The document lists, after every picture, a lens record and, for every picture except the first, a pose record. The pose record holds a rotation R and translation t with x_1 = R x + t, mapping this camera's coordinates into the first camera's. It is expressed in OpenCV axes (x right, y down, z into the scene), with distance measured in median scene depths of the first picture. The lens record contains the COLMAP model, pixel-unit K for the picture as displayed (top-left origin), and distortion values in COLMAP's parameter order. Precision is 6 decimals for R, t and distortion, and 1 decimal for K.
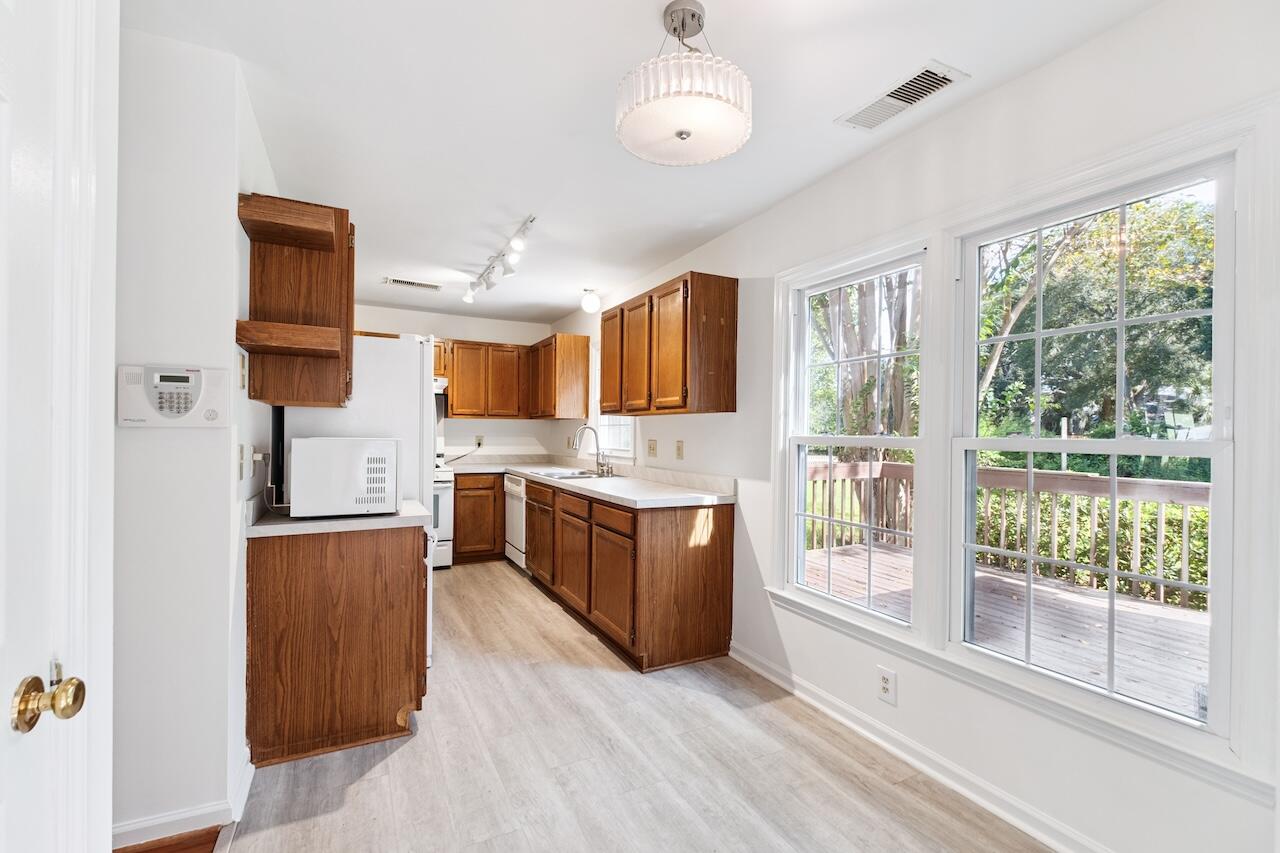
lens RADIAL K [[554.0, 0, 640.8], [0, 554.0, 429.5], [0, 0, 1]] dist [-0.004039, -0.000784]
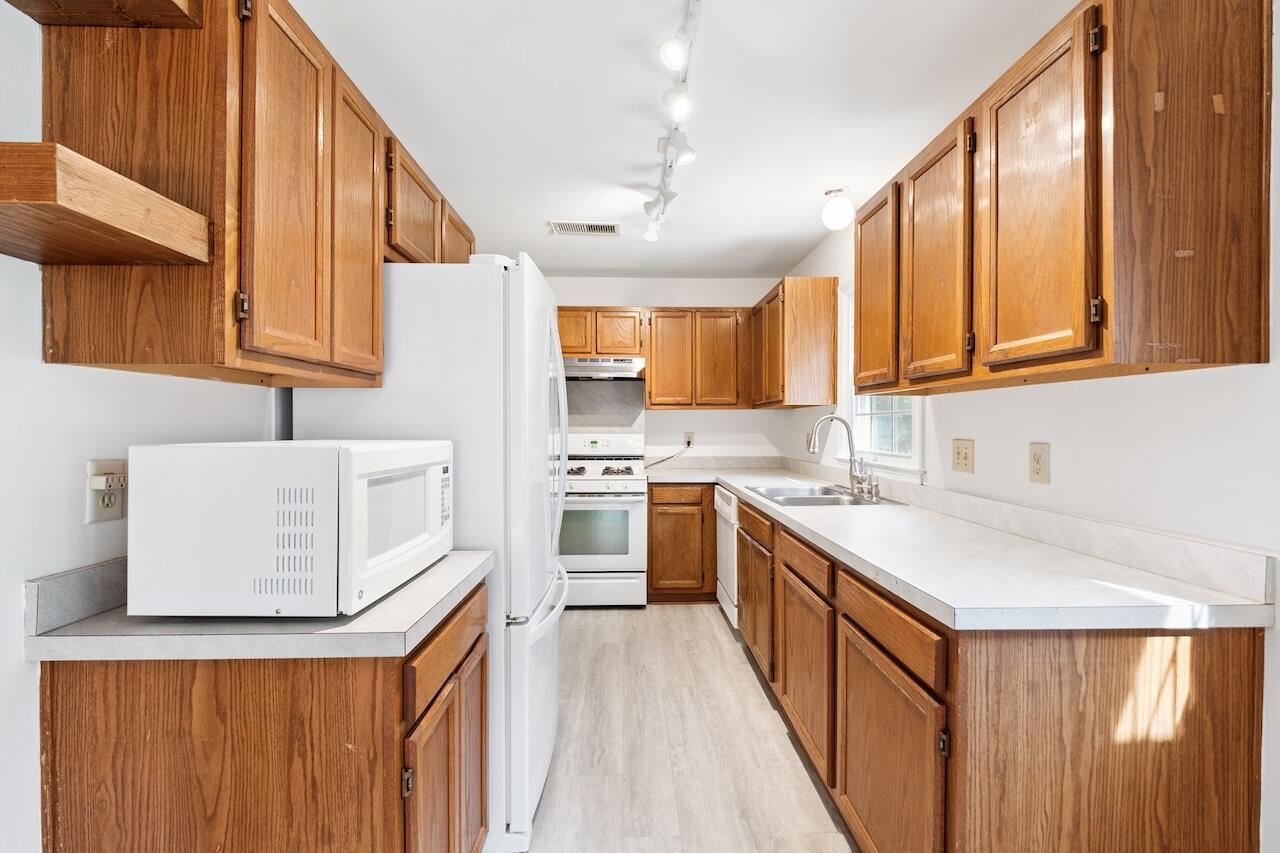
lens RADIAL K [[554.0, 0, 640.8], [0, 554.0, 429.5], [0, 0, 1]] dist [-0.004039, -0.000784]
pose [[0.899962, -0.007804, -0.435898, -0.027630], [0.012086, 0.999902, 0.007052, 0.002854], [0.435800, -0.011615, 0.899968, 0.464841]]
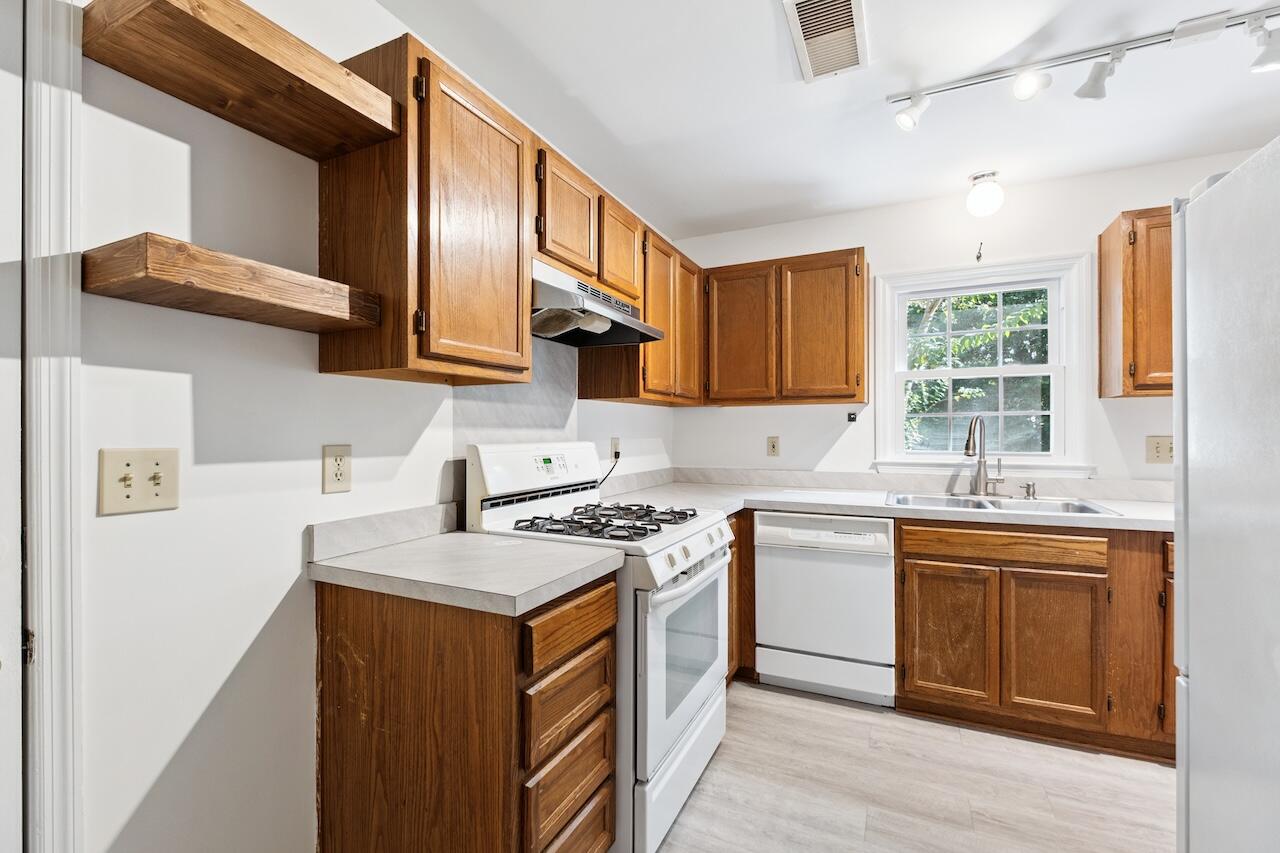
lens RADIAL K [[562.5, 0, 640.0], [0, 562.5, 429.6], [0, 0, 1]] dist [-0.000957, -0.000203]
pose [[0.796801, -0.016314, 0.604022, -0.941374], [0.010540, 0.999859, 0.013101, -0.002263], [-0.604150, -0.004073, 0.796860, 0.981917]]
